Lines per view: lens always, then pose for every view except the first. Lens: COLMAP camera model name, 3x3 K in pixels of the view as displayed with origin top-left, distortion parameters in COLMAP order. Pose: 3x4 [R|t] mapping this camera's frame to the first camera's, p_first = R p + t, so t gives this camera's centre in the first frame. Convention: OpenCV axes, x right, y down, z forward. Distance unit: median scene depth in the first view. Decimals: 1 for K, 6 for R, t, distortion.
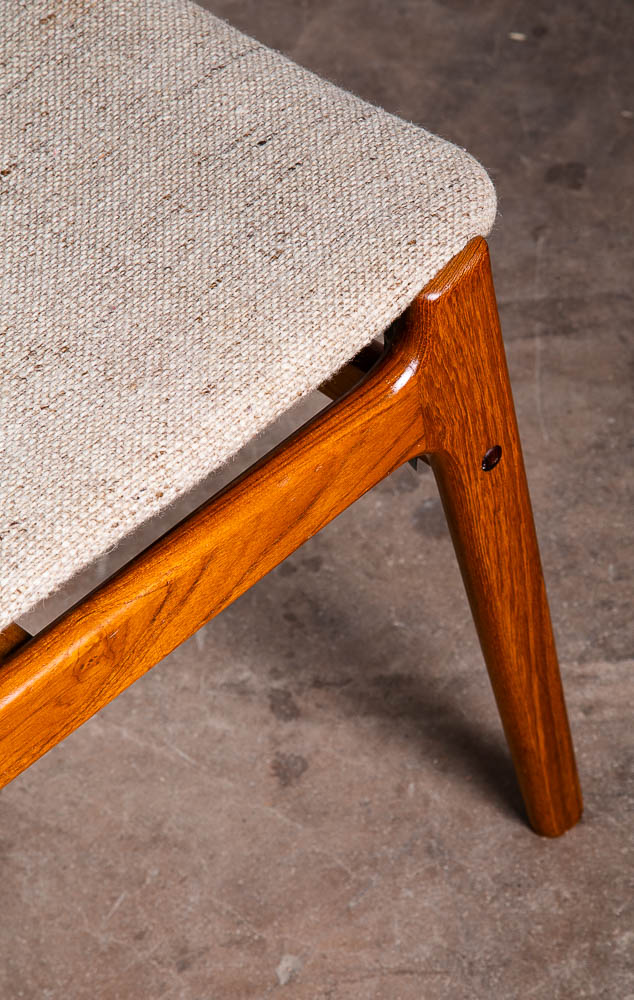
lens RADIAL K [[3368.7, 0, 406.8], [0, 3368.7, 551.9], [0, 0, 1]] dist [0.530674, 0.000000]
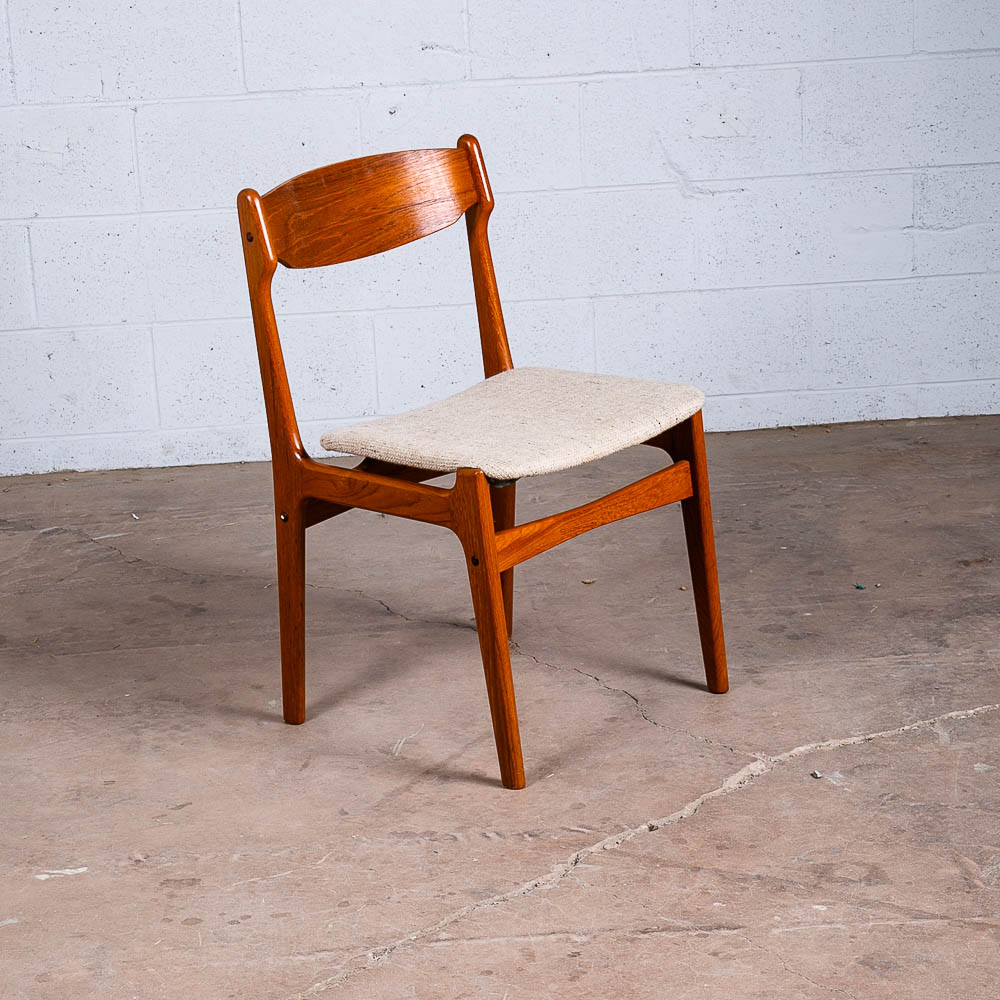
lens RADIAL K [[3133.6, 0, 481.9], [0, 3133.6, 494.8], [0, 0, 1]] dist [0.191375, 0.000000]
pose [[0.996735, 0.014629, 0.079409, -0.457393], [0.028189, 0.858526, -0.511994, 1.214460], [-0.075665, 0.512561, 0.855311, -1.174626]]
